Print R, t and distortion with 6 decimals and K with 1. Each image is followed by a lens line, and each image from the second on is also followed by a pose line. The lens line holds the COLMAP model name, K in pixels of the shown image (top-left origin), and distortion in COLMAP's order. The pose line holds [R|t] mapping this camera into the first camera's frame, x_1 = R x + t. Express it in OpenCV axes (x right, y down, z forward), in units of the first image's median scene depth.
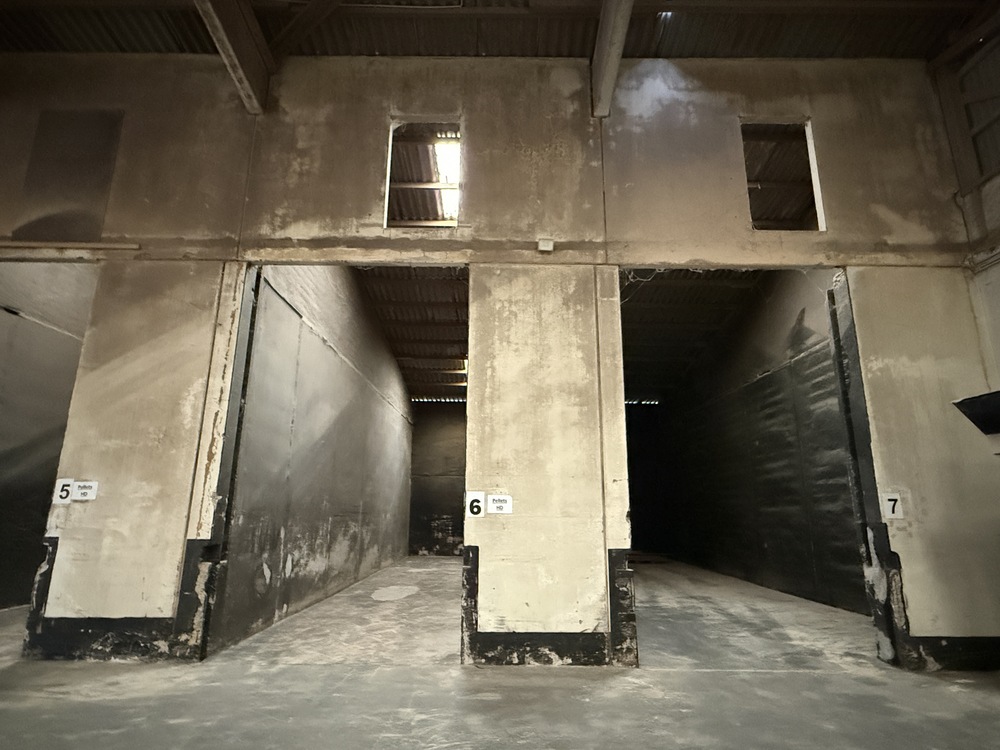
lens RADIAL K [[552.2, 0, 499.1], [0, 552.2, 376.5], [0, 0, 1]] dist [-0.006346, -0.001296]
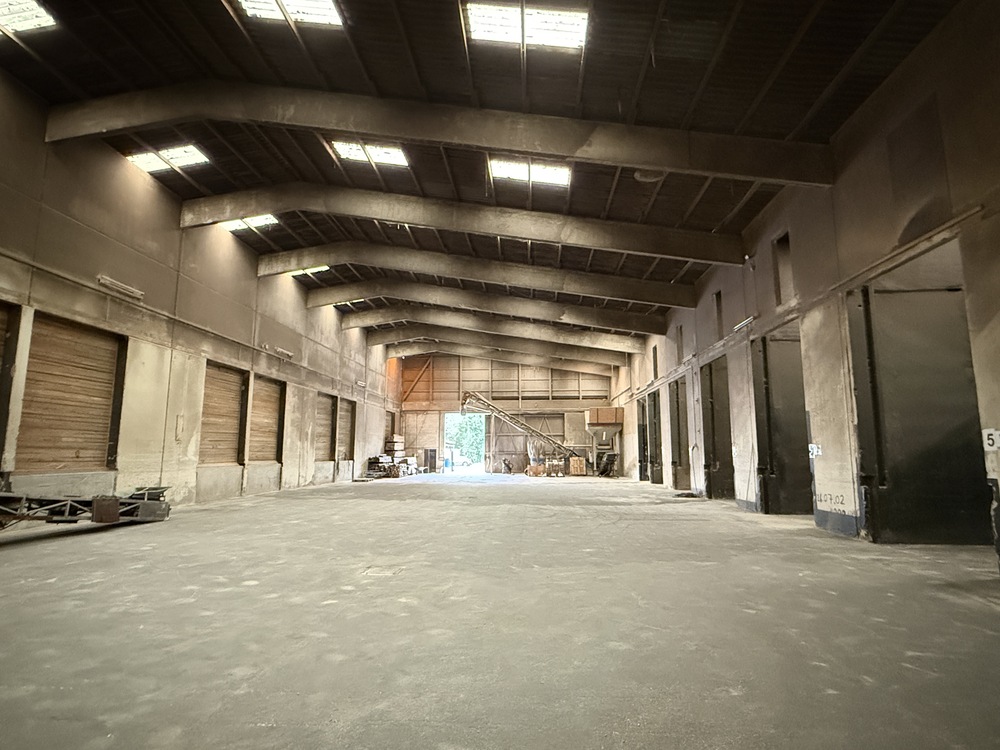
lens RADIAL K [[552.2, 0, 500.2], [0, 552.2, 377.0], [0, 0, 1]] dist [-0.006346, -0.001296]
pose [[-0.053794, -0.153182, -0.986733, 0.370956], [0.241960, 0.956715, -0.161713, 0.019504], [0.968794, -0.247449, -0.014401, 0.054245]]
